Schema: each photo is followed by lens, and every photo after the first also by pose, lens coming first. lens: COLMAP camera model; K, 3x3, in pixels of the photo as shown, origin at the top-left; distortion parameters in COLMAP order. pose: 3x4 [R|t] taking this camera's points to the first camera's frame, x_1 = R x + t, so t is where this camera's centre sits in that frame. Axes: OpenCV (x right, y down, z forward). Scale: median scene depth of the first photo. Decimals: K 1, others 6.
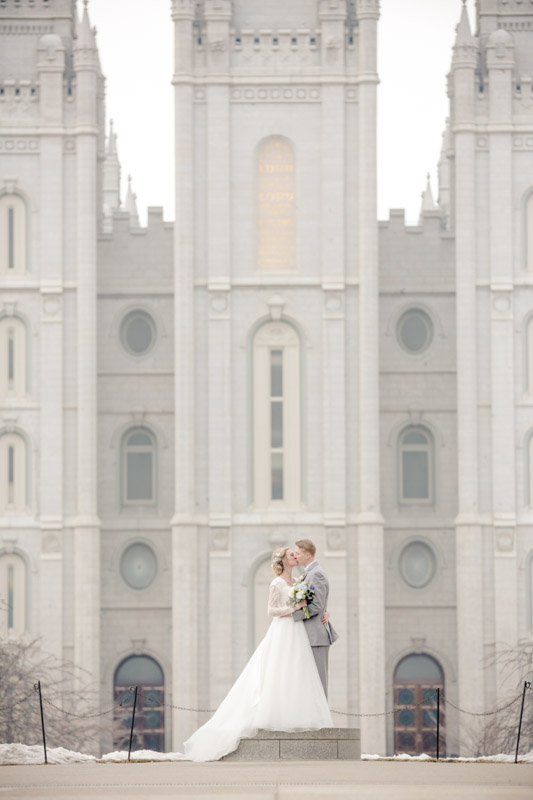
lens RADIAL K [[3556.6, 0, 267.8], [0, 3556.6, 406.3], [0, 0, 1]] dist [0.692621, 0.000000]
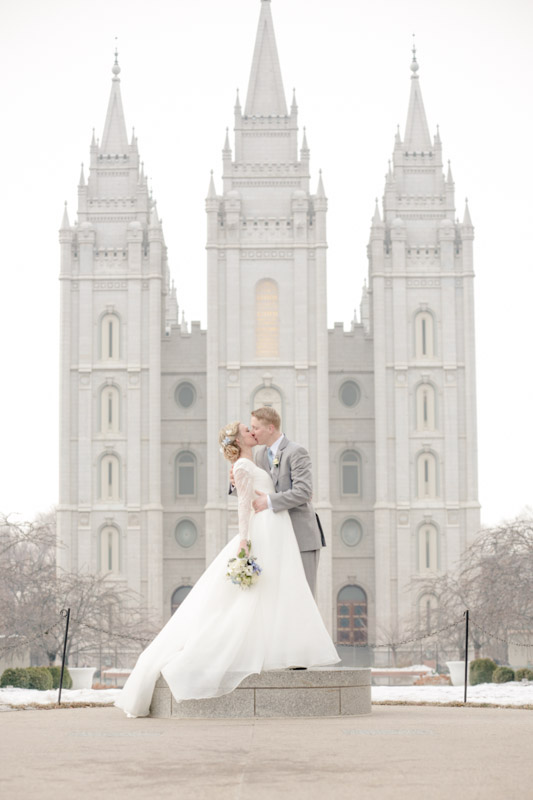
lens RADIAL K [[1822.3, 0, 259.9], [0, 1822.3, 401.9], [0, 0, 1]] dist [-0.334218, 0.000000]
pose [[0.999990, -0.002053, -0.004008, 0.002246], [0.001923, 0.999481, -0.032165, 0.010267], [0.004072, 0.032157, 0.999475, 0.141228]]
